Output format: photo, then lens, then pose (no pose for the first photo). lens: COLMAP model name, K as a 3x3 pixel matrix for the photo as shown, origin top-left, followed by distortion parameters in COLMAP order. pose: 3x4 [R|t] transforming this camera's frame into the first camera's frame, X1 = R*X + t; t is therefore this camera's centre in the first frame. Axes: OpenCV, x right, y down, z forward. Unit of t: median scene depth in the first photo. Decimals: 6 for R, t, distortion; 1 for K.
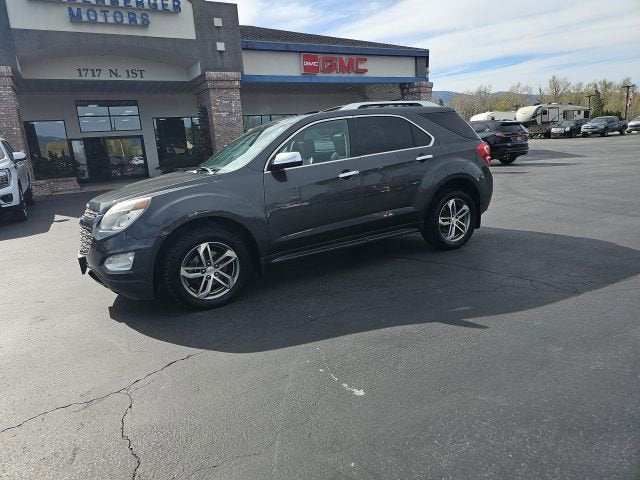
lens RADIAL K [[421.4, 0, 313.2], [0, 421.4, 234.0], [0, 0, 1]] dist [0.049614, -0.041470]
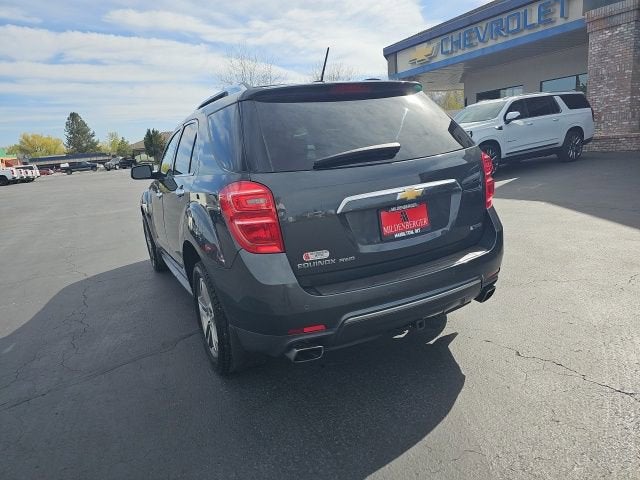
lens RADIAL K [[421.5, 0, 307.0], [0, 421.5, 242.8], [0, 0, 1]] dist [0.050651, -0.041513]
pose [[-0.033796, 0.296590, -0.954407, 0.241810], [-0.110560, 0.947982, 0.298509, -0.087795], [0.993295, 0.115608, 0.000753, 0.330593]]
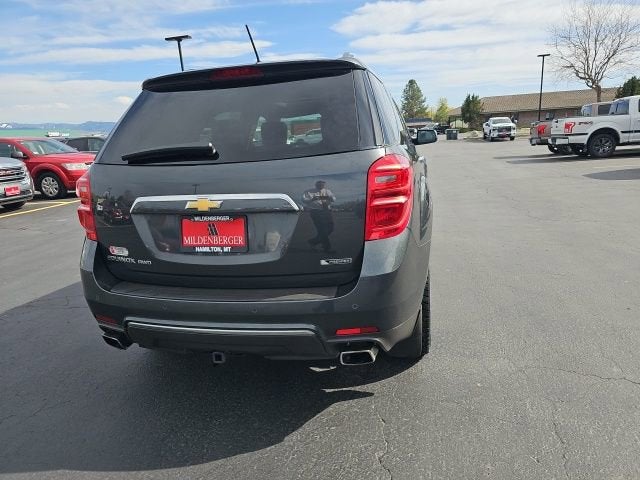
lens RADIAL K [[421.5, 0, 316.3], [0, 421.5, 244.4], [0, 0, 1]] dist [0.050651, -0.041513]
pose [[-0.667403, 0.288536, -0.686528, 0.173638], [-0.049351, 0.902725, 0.427377, -0.104839], [0.743060, 0.319114, -0.588242, 0.445050]]
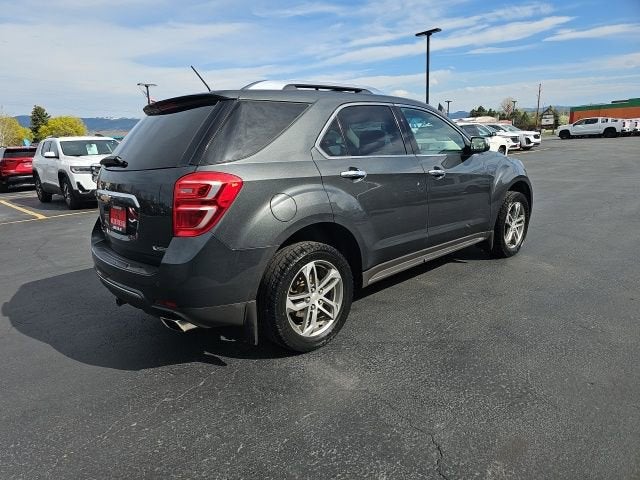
lens RADIAL K [[421.5, 0, 313.2], [0, 421.5, 243.7], [0, 0, 1]] dist [0.050651, -0.041513]
pose [[-0.966061, 0.167031, -0.197047, 0.076974], [0.065036, 0.895517, 0.440250, -0.116973], [0.249995, 0.412492, -0.875987, 0.524900]]
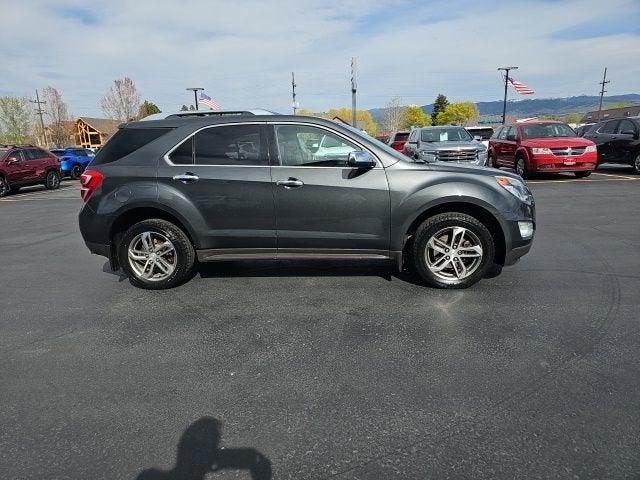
lens RADIAL K [[421.5, 0, 312.4], [0, 421.5, 241.9], [0, 0, 1]] dist [0.050622, -0.039573]
pose [[-0.807325, -0.031667, 0.589257, -0.179585], [0.217075, 0.912606, 0.346452, -0.100485], [-0.548730, 0.407612, -0.729896, 0.519082]]
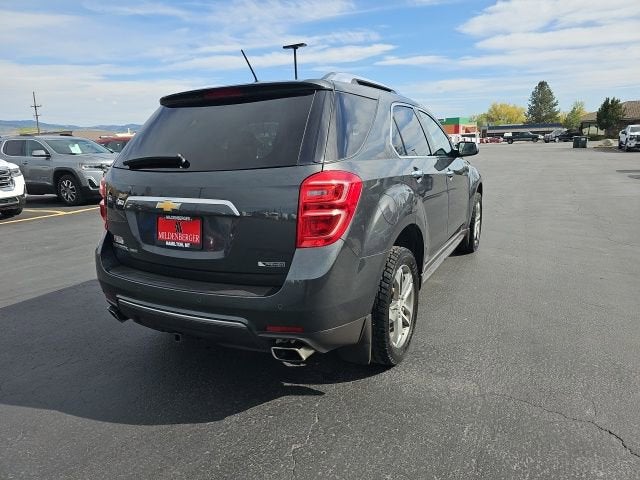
lens RADIAL K [[421.5, 0, 322.5], [0, 421.5, 239.5], [0, 0, 1]] dist [0.050651, -0.041513]
pose [[-0.829453, 0.215865, -0.515180, 0.146004], [-0.025791, 0.906524, 0.421365, -0.112042], [0.557981, 0.362789, -0.746352, 0.480833]]
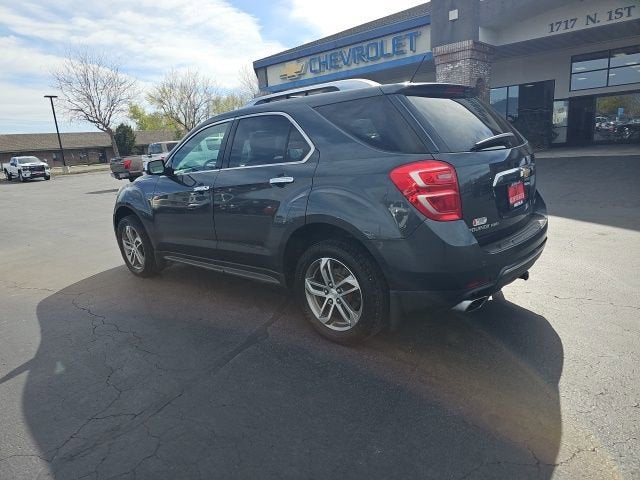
lens RADIAL K [[421.5, 0, 313.5], [0, 421.5, 236.4], [0, 0, 1]] dist [0.050651, -0.041513]
pose [[0.320816, 0.250475, -0.913422, 0.244935], [-0.144603, 0.966046, 0.214117, -0.067083], [0.936038, 0.063391, 0.346142, 0.230210]]
